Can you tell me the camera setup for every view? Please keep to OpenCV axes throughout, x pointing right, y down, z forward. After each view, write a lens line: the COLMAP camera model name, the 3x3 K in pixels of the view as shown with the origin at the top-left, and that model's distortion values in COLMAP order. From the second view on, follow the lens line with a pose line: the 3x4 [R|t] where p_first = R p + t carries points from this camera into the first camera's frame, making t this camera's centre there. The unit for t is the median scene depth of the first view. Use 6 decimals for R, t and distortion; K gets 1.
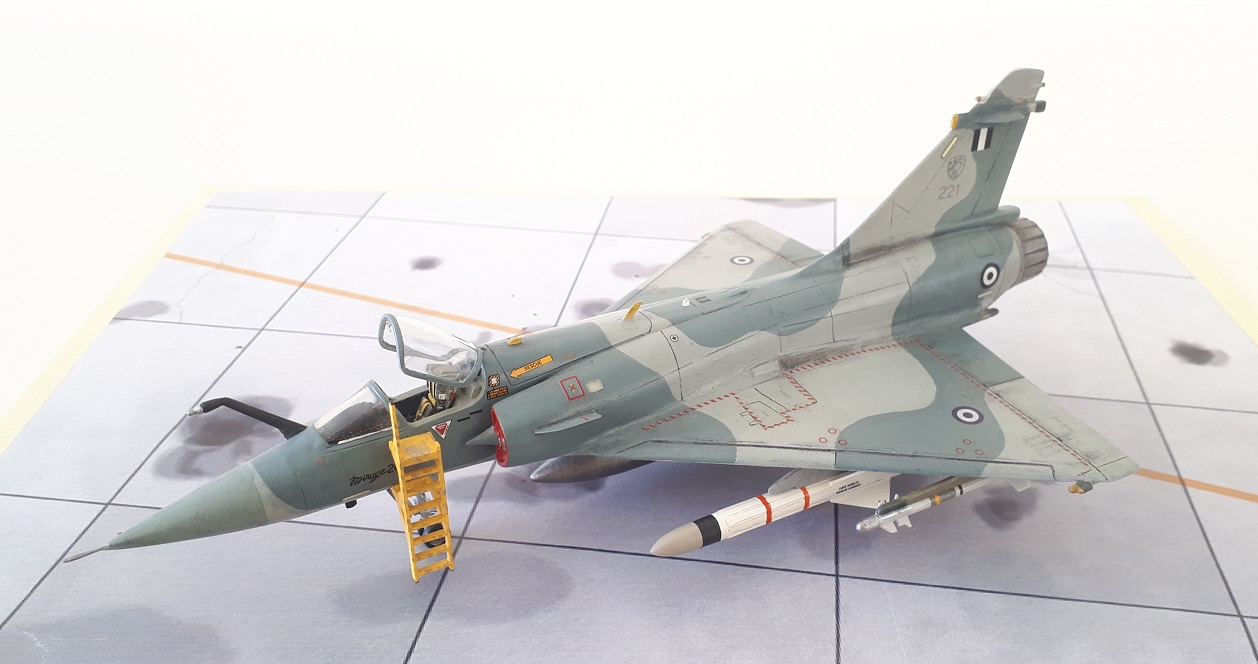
lens RADIAL K [[1154.7, 0, 677.9], [0, 1154.7, 361.3], [0, 0, 1]] dist [0.154104, -0.445078]
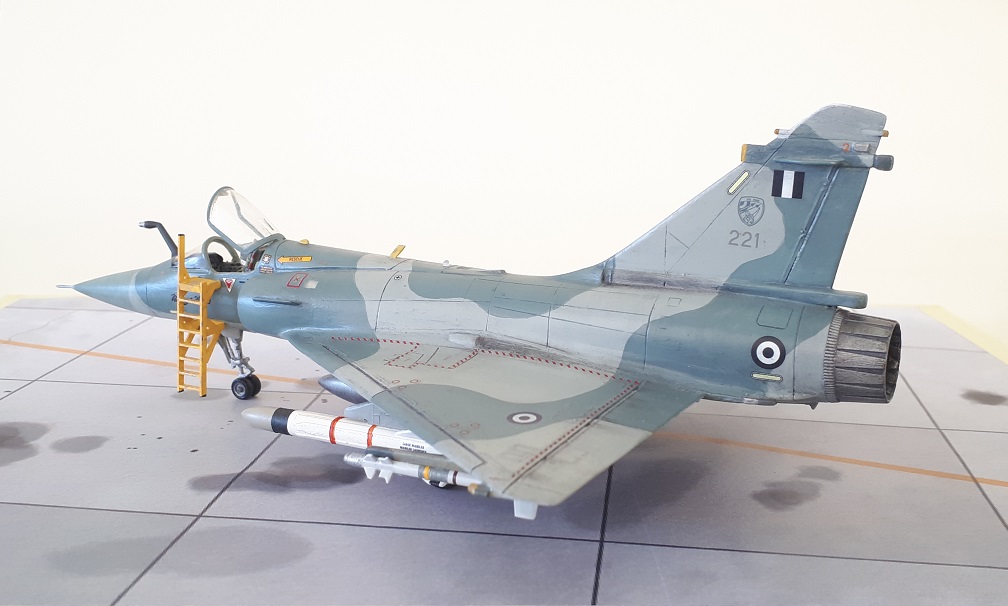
lens RADIAL K [[1147.5, 0, 536.5], [0, 1147.5, 315.2], [0, 0, 1]] dist [0.178780, -0.020336]
pose [[0.536596, 0.183433, -0.823660, 0.926046], [-0.433898, 0.897142, -0.082877, 0.043055], [0.723738, 0.401856, 0.560995, 0.475277]]
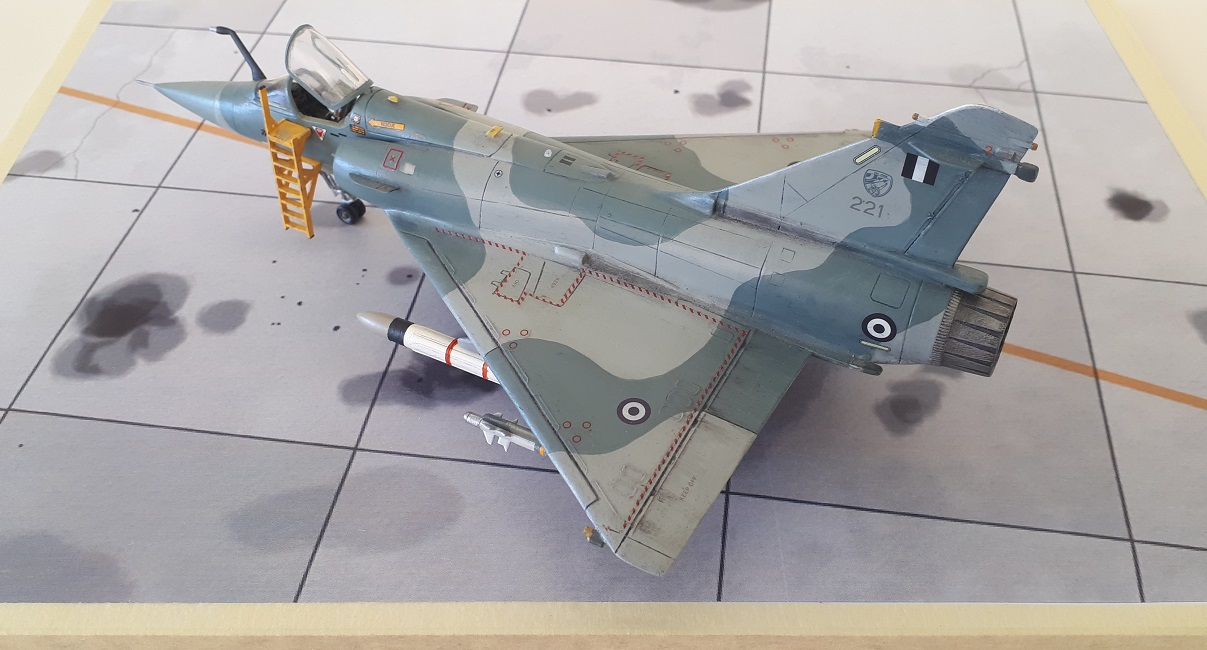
lens RADIAL K [[1148.0, 0, 603.5], [0, 1148.0, 325.0], [0, 0, 1]] dist [0.223002, -0.610158]
pose [[0.519089, 0.581987, -0.625970, 0.739355], [-0.419537, 0.811563, 0.406637, -0.354389], [0.744671, 0.051537, 0.665439, 0.368706]]
